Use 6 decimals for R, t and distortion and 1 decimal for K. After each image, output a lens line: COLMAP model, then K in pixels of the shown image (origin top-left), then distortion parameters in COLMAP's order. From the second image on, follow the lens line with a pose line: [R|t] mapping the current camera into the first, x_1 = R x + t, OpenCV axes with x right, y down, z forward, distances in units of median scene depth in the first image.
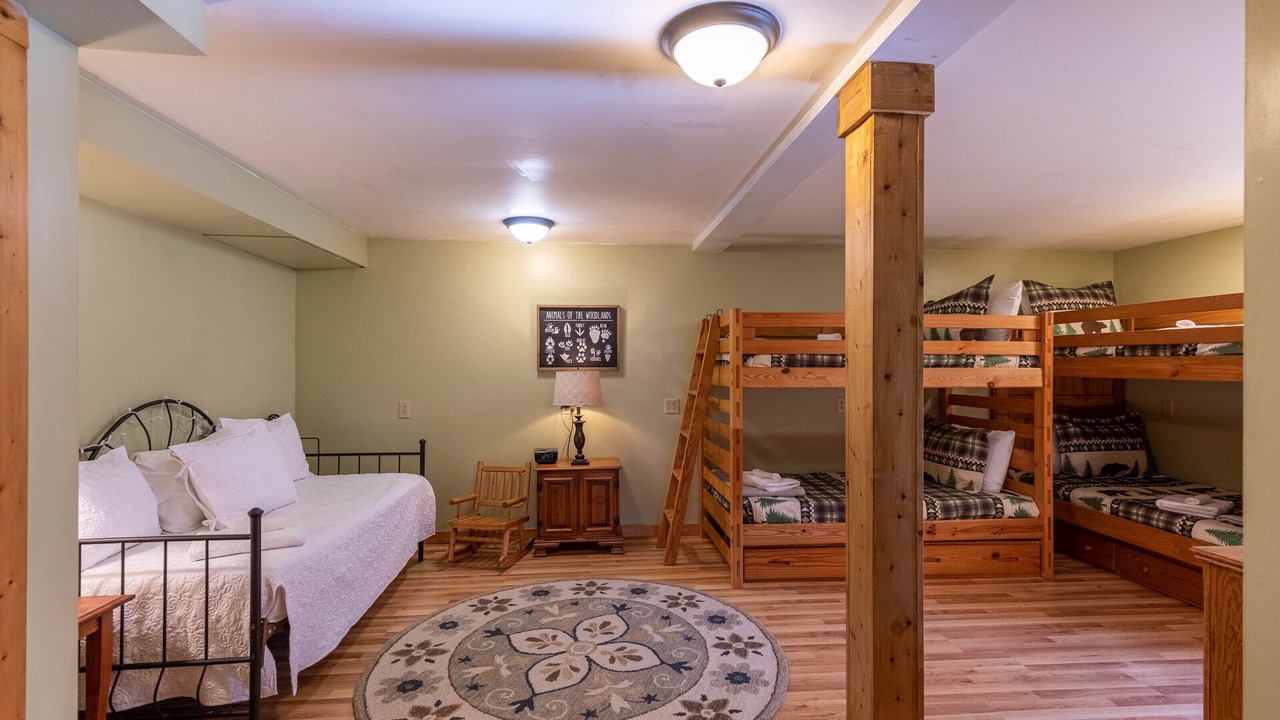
lens RADIAL K [[576.8, 0, 640.7], [0, 576.8, 363.6], [0, 0, 1]] dist [0.007867, -0.001244]
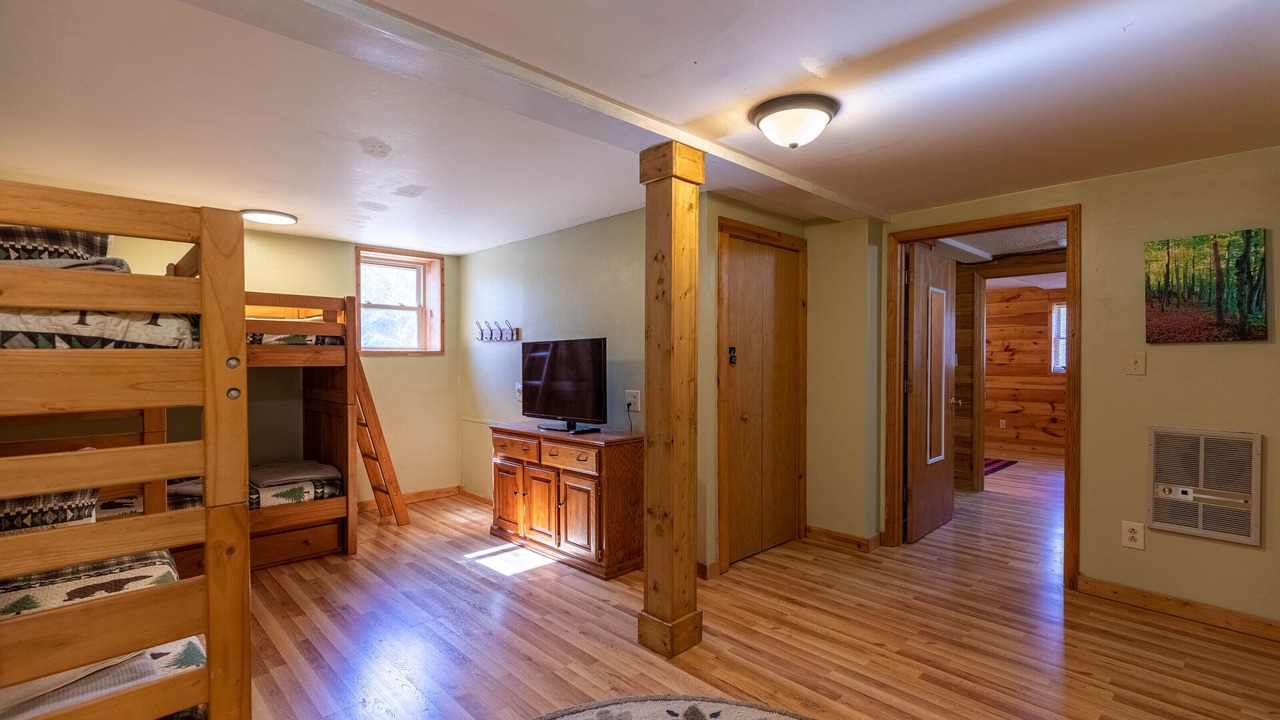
lens RADIAL K [[576.8, 0, 640.7], [0, 576.8, 363.6], [0, 0, 1]] dist [0.007867, -0.001244]
pose [[-0.626327, -0.010002, 0.779496, -0.300941], [-0.001381, 0.999930, 0.011720, 0.007202], [-0.779559, 0.006264, -0.626297, 0.909915]]
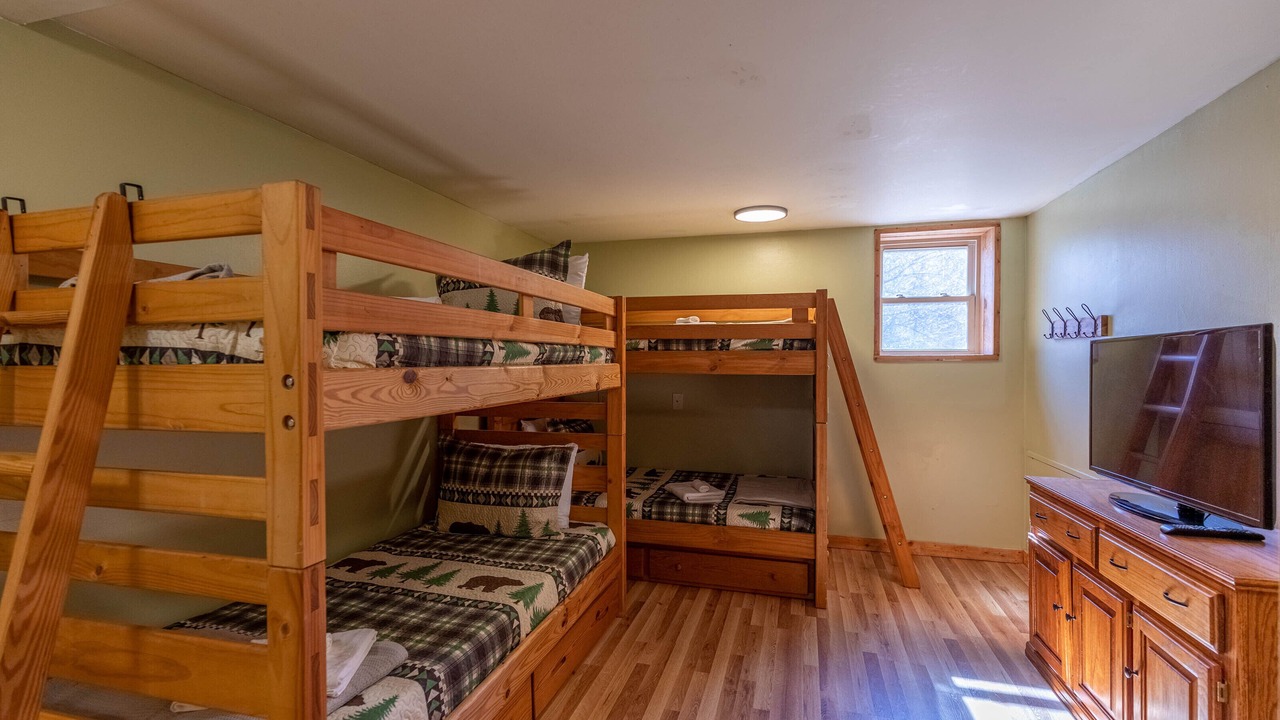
lens RADIAL K [[576.8, 0, 640.7], [0, 576.8, 363.6], [0, 0, 1]] dist [0.007867, -0.001244]
pose [[0.353744, -0.008964, 0.935299, -0.057098], [-0.001017, 0.999950, 0.009969, -0.000353], [-0.935342, -0.004478, 0.353717, 0.629994]]
